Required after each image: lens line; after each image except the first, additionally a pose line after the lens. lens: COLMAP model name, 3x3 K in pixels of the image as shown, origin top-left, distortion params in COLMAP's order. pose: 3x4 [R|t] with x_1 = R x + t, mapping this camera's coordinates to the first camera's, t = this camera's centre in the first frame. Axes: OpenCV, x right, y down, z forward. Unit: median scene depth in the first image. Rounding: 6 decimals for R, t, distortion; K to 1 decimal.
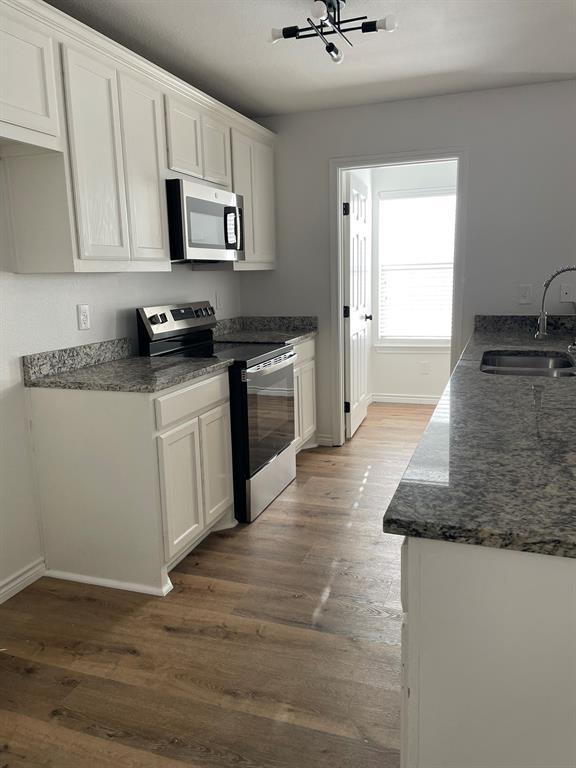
lens RADIAL K [[579.4, 0, 292.6], [0, 579.4, 380.7], [0, 0, 1]] dist [0.068218, -0.084886]
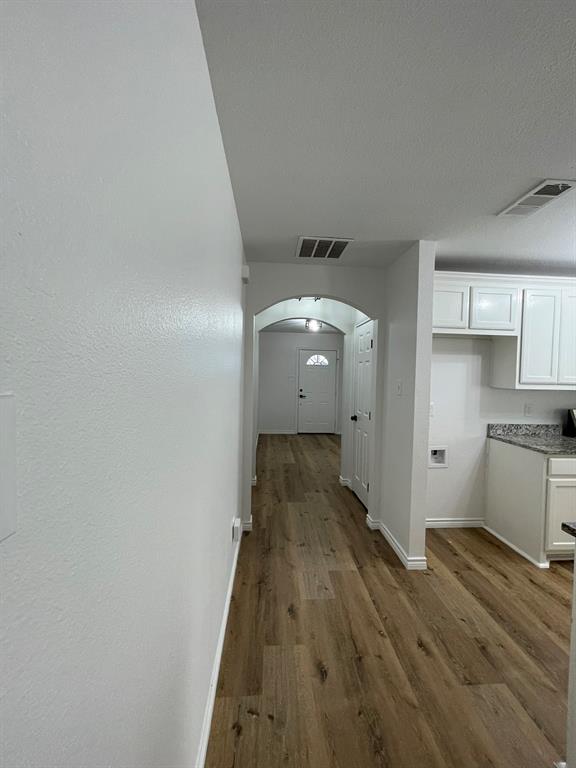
lens RADIAL K [[311.0, 0, 291.5], [0, 311.0, 383.0], [0, 0, 1]] dist [0.007062, 0.000580]
pose [[0.397746, 0.058828, -0.915608, 0.333037], [-0.197585, 0.980019, -0.022866, -0.018893], [0.895968, 0.190005, 0.401422, -0.189652]]
